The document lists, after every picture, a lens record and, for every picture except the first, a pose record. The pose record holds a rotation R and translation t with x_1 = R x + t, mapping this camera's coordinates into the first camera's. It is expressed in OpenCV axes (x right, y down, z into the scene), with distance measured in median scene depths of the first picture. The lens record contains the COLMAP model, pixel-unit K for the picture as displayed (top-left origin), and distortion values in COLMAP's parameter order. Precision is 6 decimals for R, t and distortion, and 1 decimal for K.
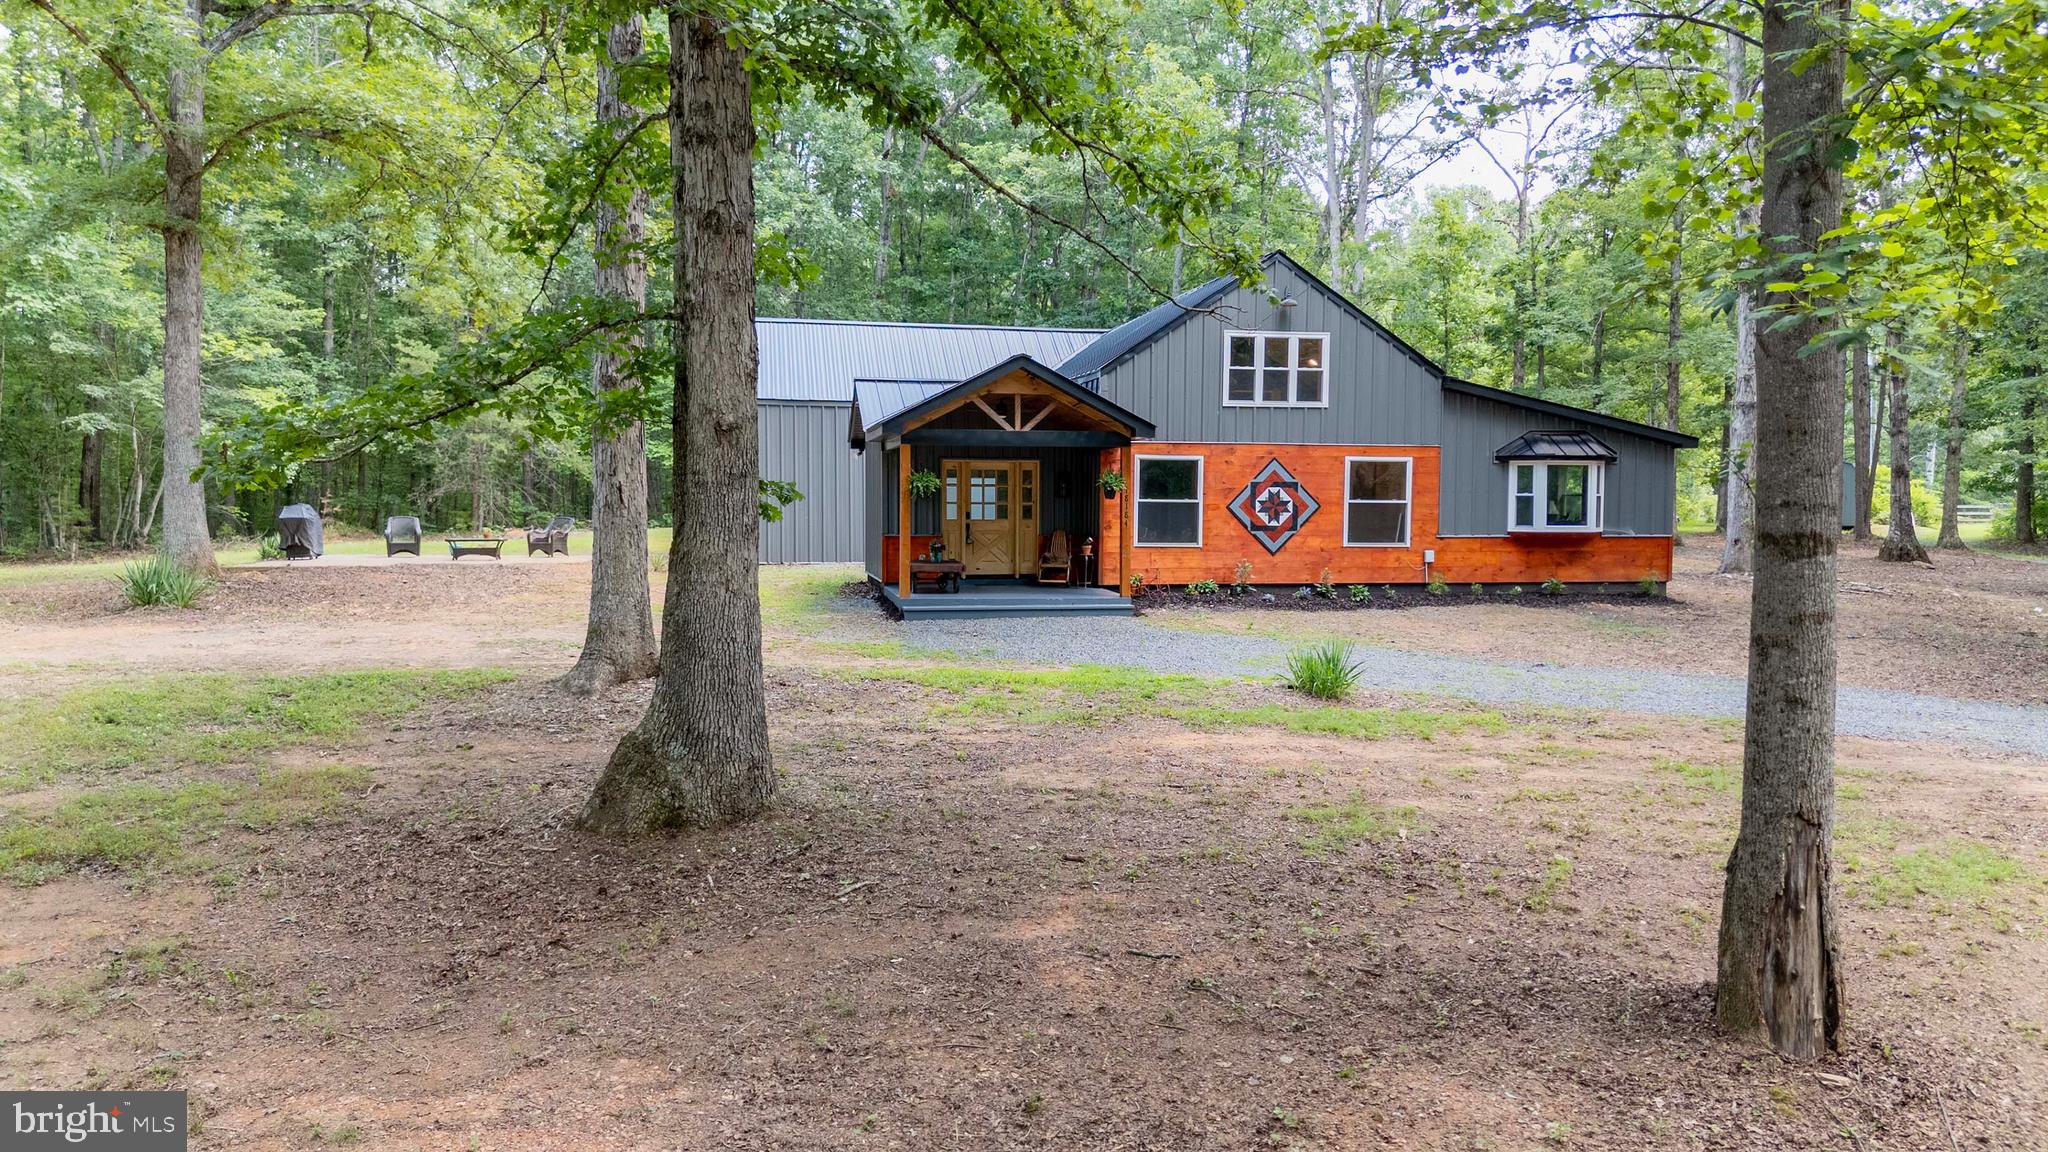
lens RADIAL K [[1502.0, 0, 1029.5], [0, 1502.0, 581.9], [0, 0, 1]] dist [0.123852, -0.087440]
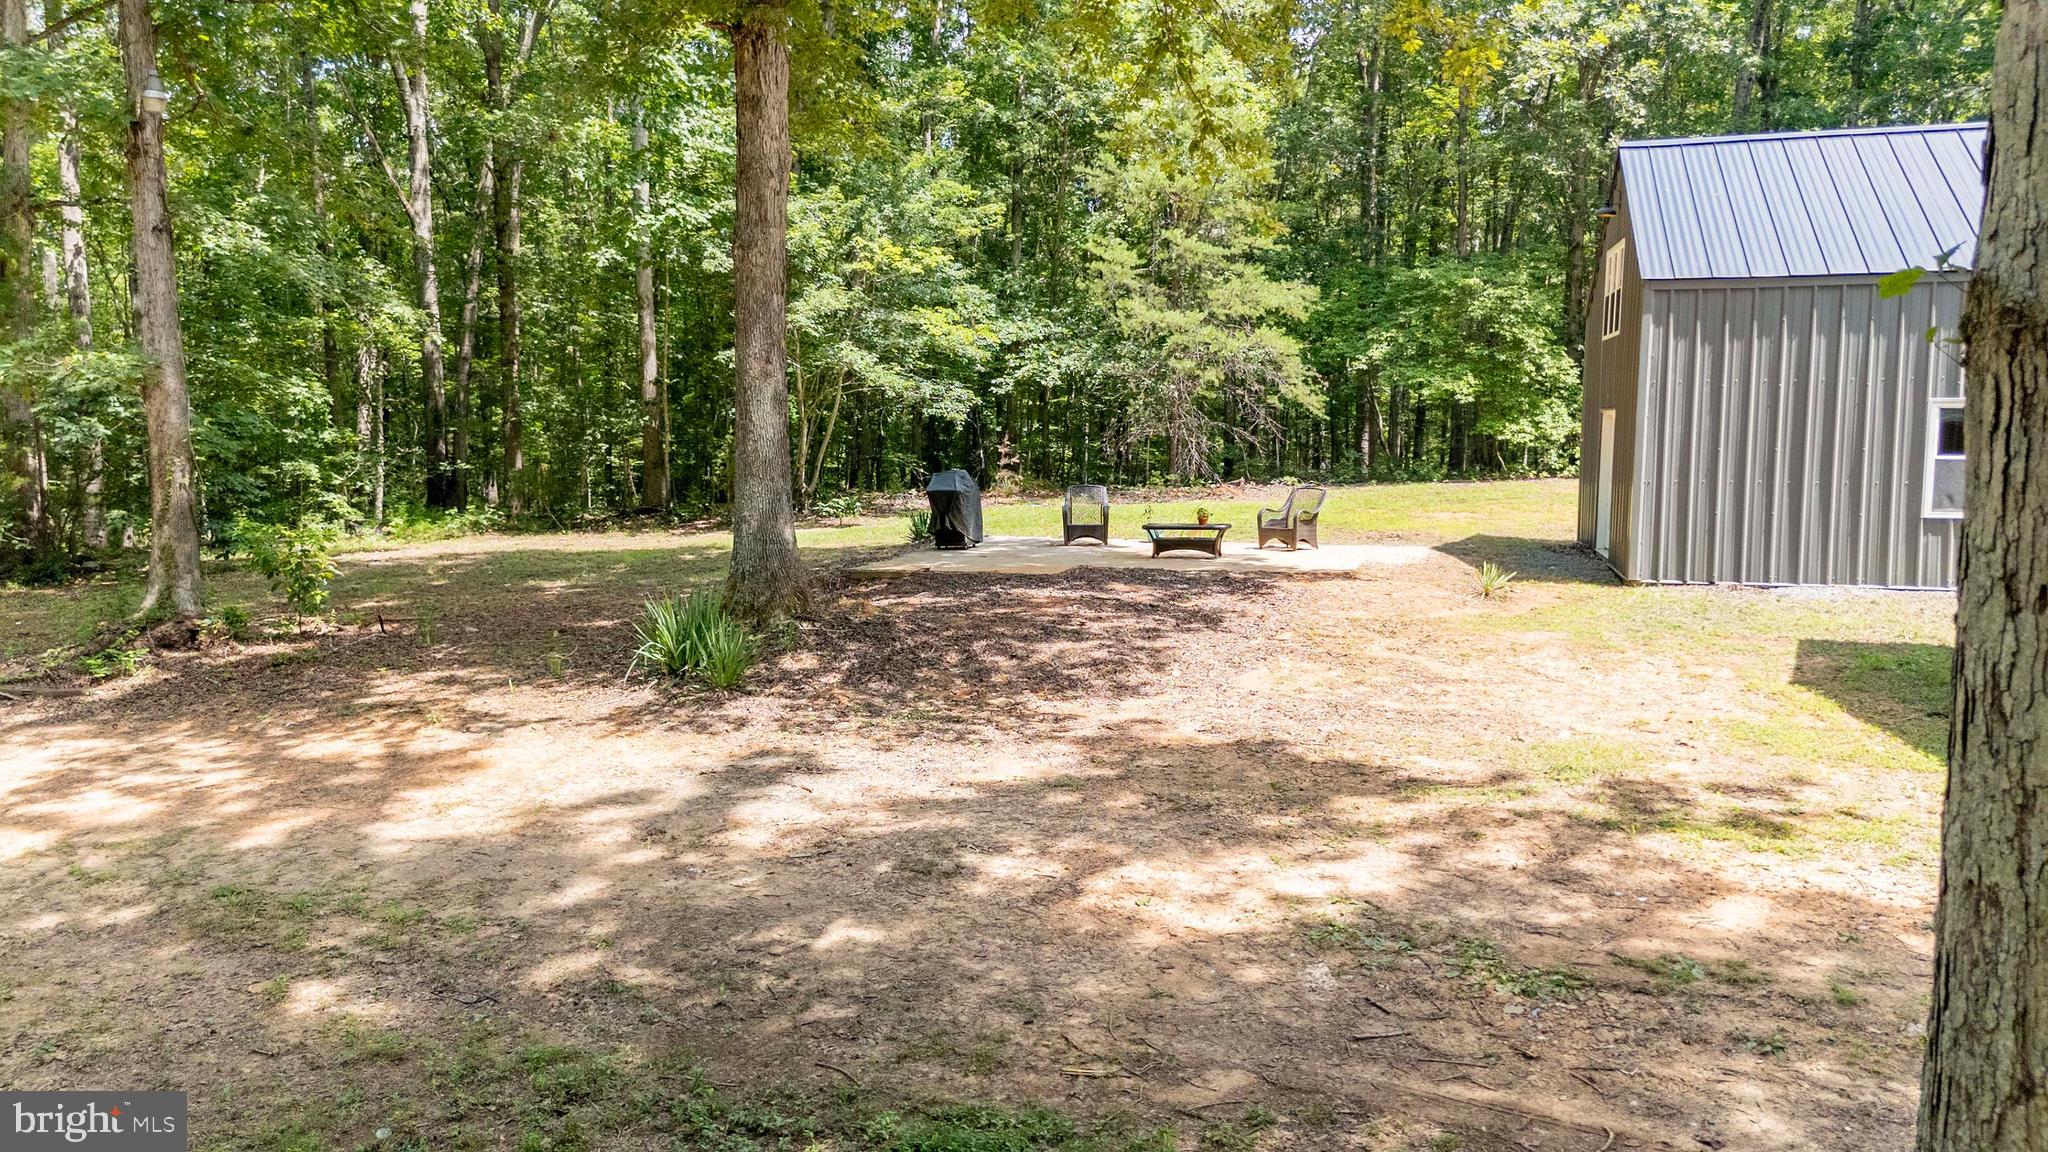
lens RADIAL K [[1502.0, 0, 1039.6], [0, 1502.0, 575.1], [0, 0, 1]] dist [0.123852, -0.087440]
pose [[0.910789, 0.038329, -0.411089, -0.201704], [-0.017242, 0.998344, 0.054884, -0.052581], [0.412512, -0.042900, 0.909941, 0.506257]]
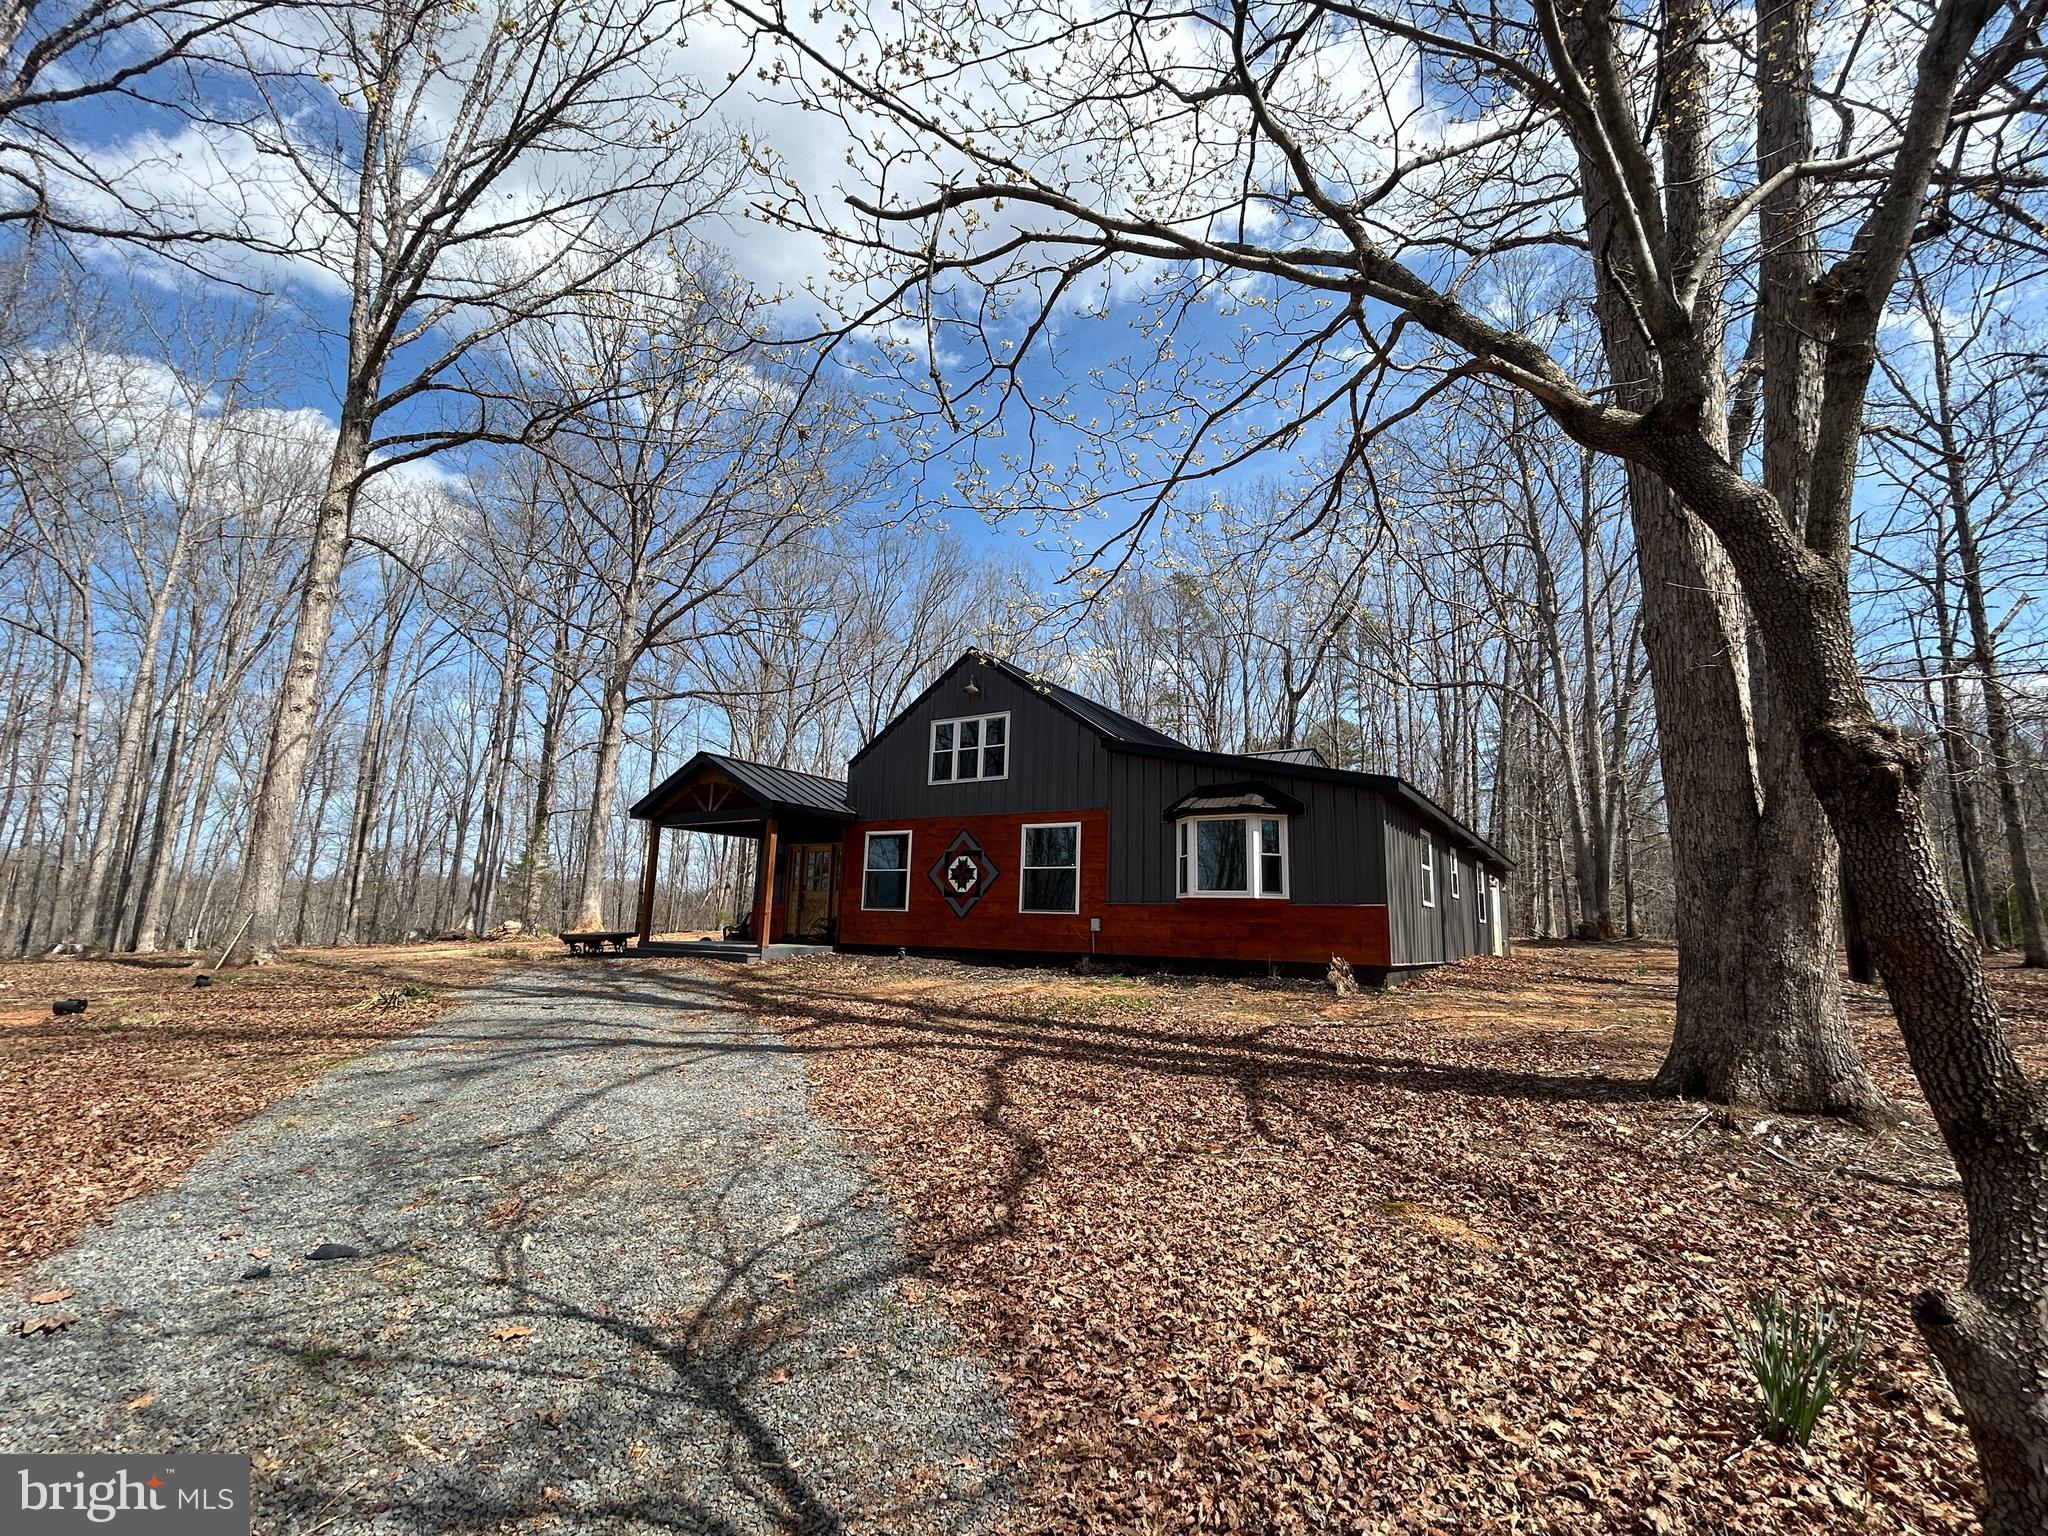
lens RADIAL K [[915.2, 0, 1017.7], [0, 915.2, 762.9], [0, 0, 1]] dist [0.001418, 0.000318]
pose [[0.718266, -0.110644, -0.686914, 0.639817], [-0.061904, 0.973197, -0.221486, 0.014458], [0.693009, 0.201608, 0.692165, 0.557683]]
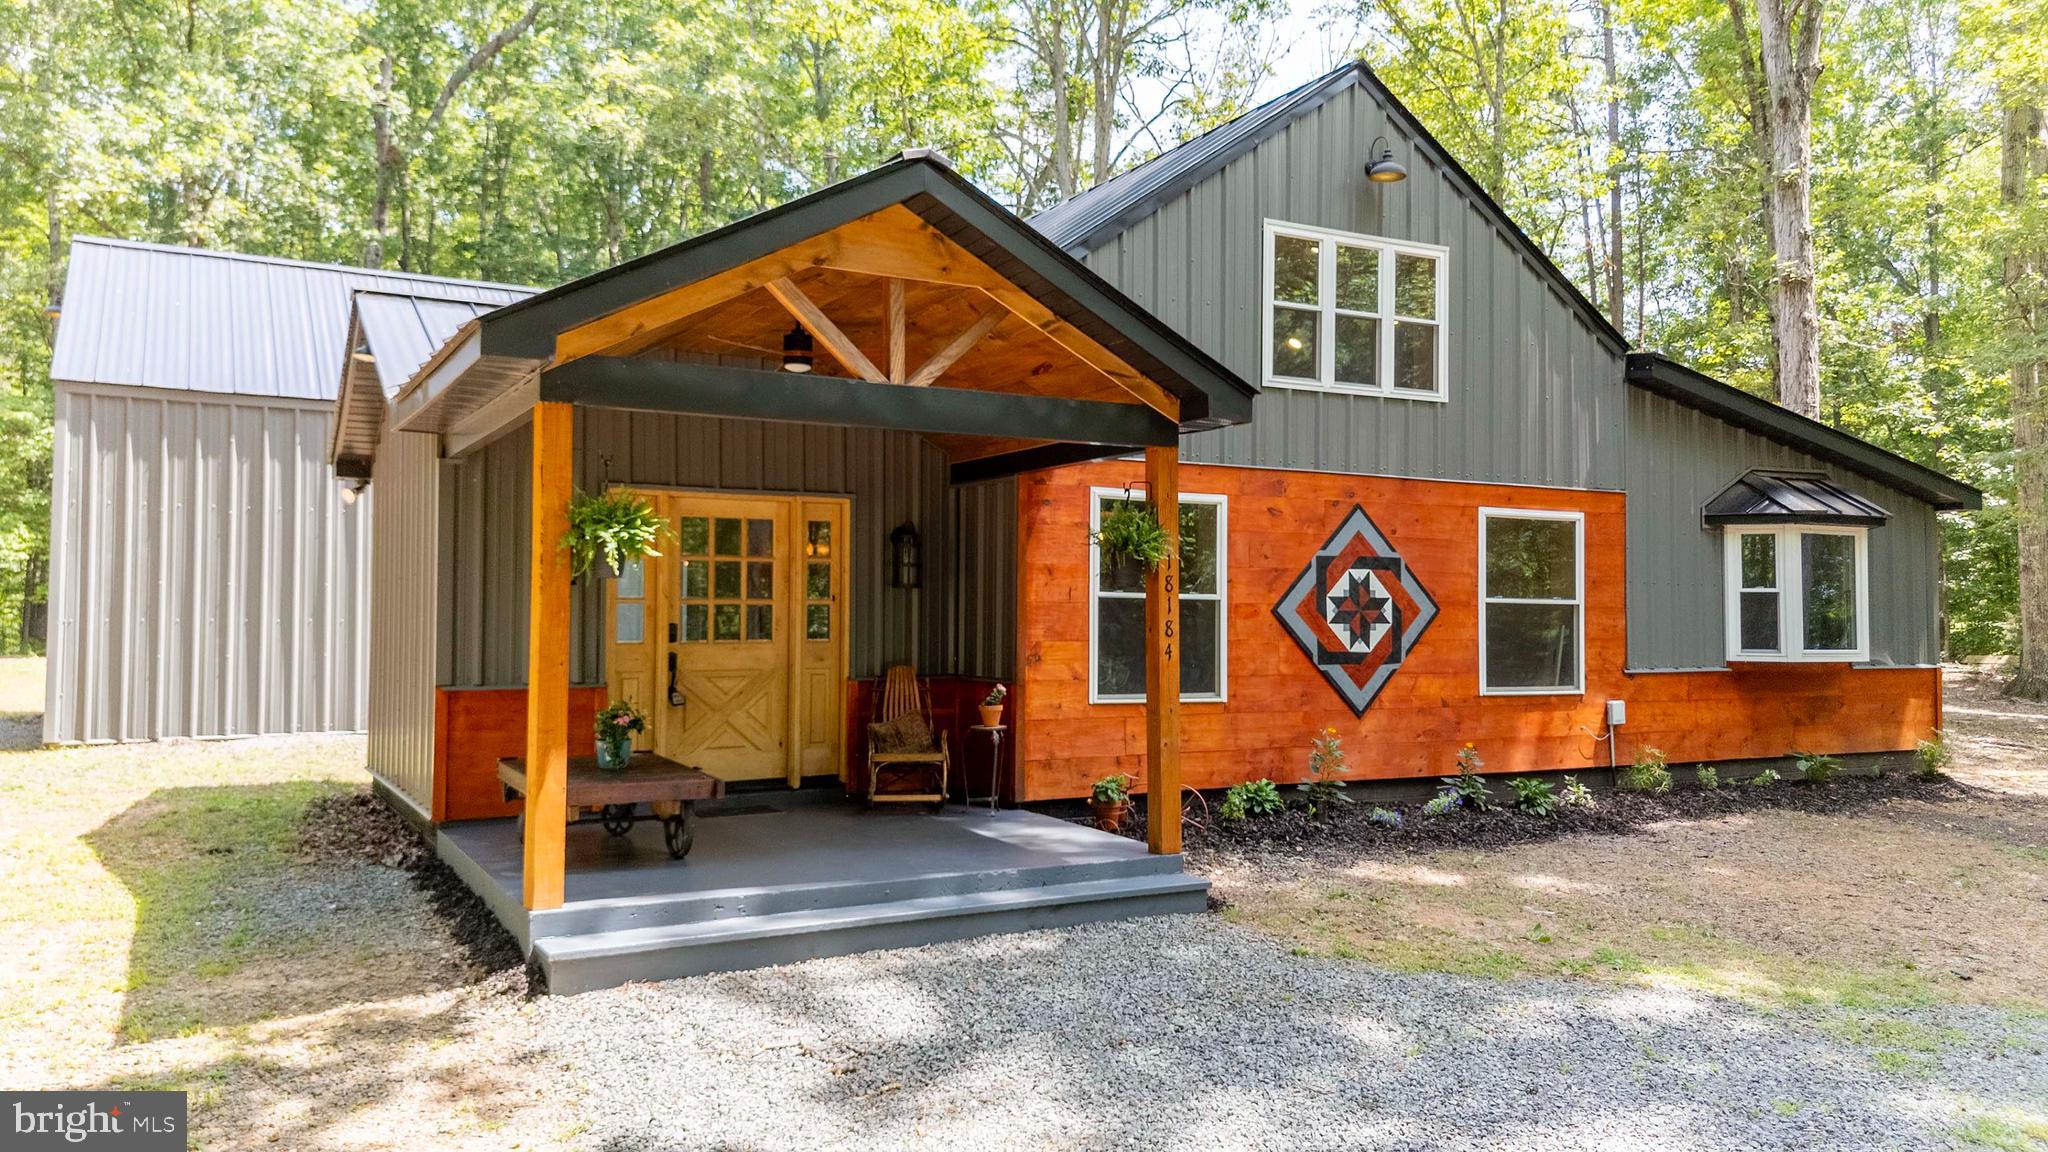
lens RADIAL K [[1502.0, 0, 1039.0], [0, 1502.0, 580.2], [0, 0, 1]] dist [0.123852, -0.087440]
pose [[0.948091, 0.006483, 0.317934, -0.075986], [0.018125, 0.997065, -0.074381, -0.026523], [-0.317483, 0.076282, 0.945191, 0.590705]]
